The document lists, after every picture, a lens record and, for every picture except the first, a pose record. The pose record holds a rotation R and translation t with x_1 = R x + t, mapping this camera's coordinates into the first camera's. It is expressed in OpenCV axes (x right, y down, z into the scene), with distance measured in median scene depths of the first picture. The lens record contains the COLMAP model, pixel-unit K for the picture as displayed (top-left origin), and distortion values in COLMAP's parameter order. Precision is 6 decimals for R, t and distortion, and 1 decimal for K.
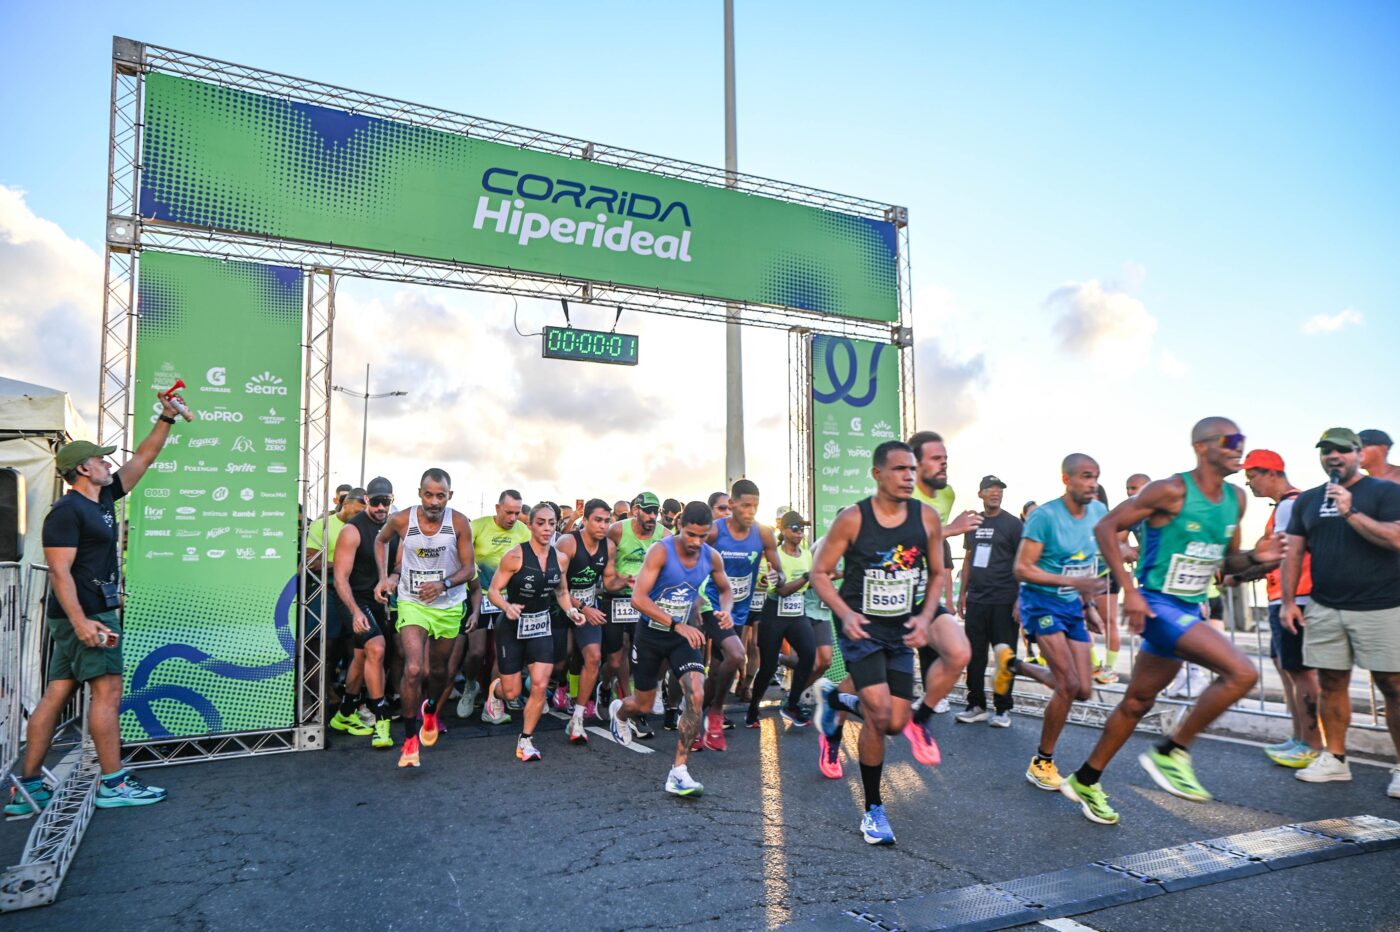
lens RADIAL K [[972.8, 0, 693.5], [0, 972.8, 461.0], [0, 0, 1]] dist [-0.000924, 0.035356]
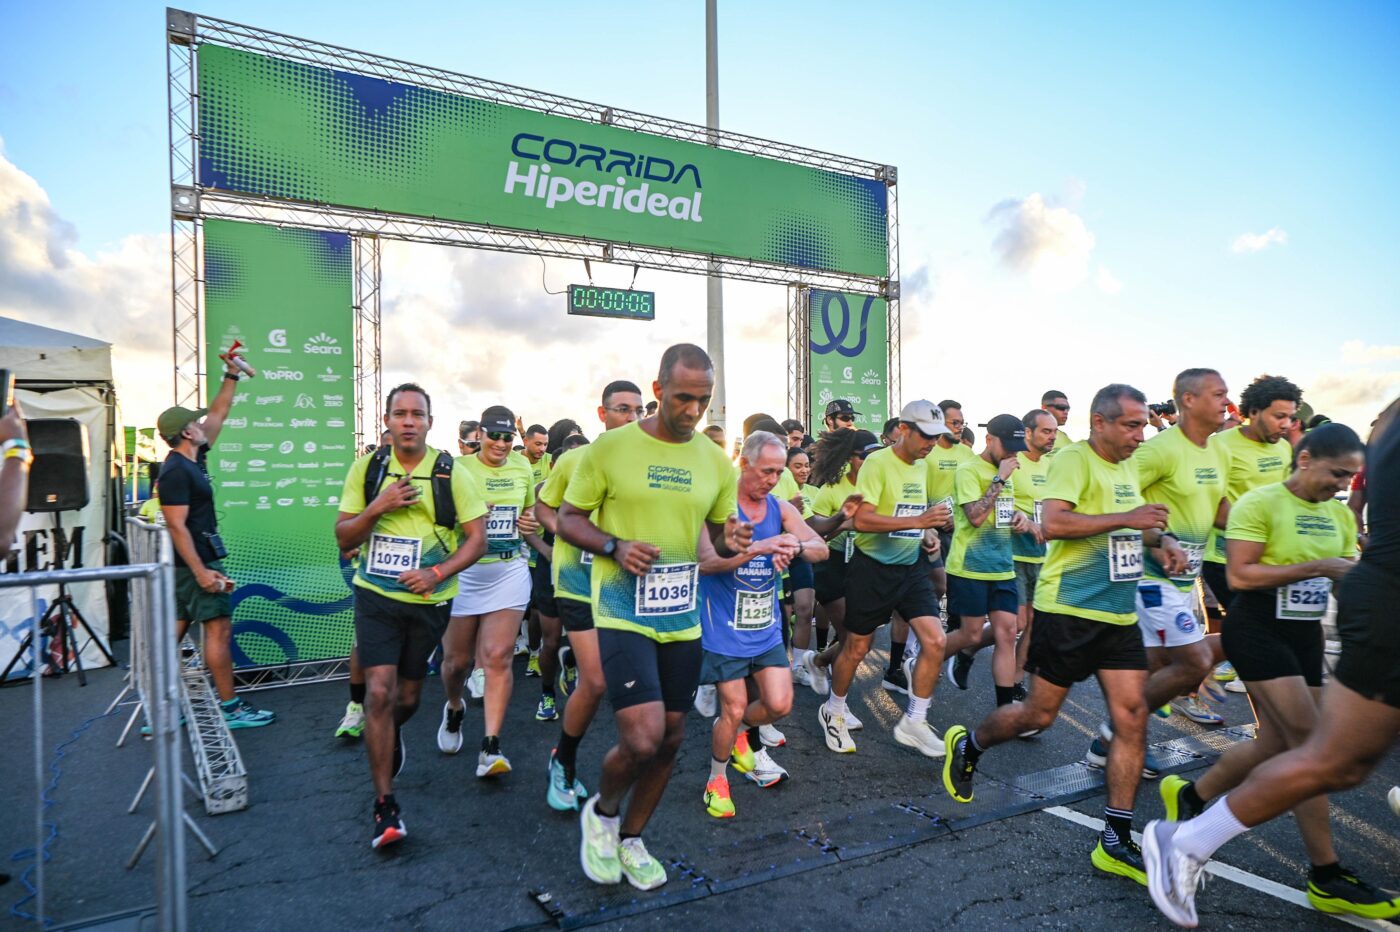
lens RADIAL K [[962.8, 0, 700.0], [0, 962.8, 466.0], [0, 0, 1]] dist [-0.004669, 0.034290]
pose [[0.998122, -0.000628, 0.061254, -0.083682], [-0.005197, 0.995475, 0.094880, -0.046220], [-0.061037, -0.095020, 0.993602, -0.091778]]
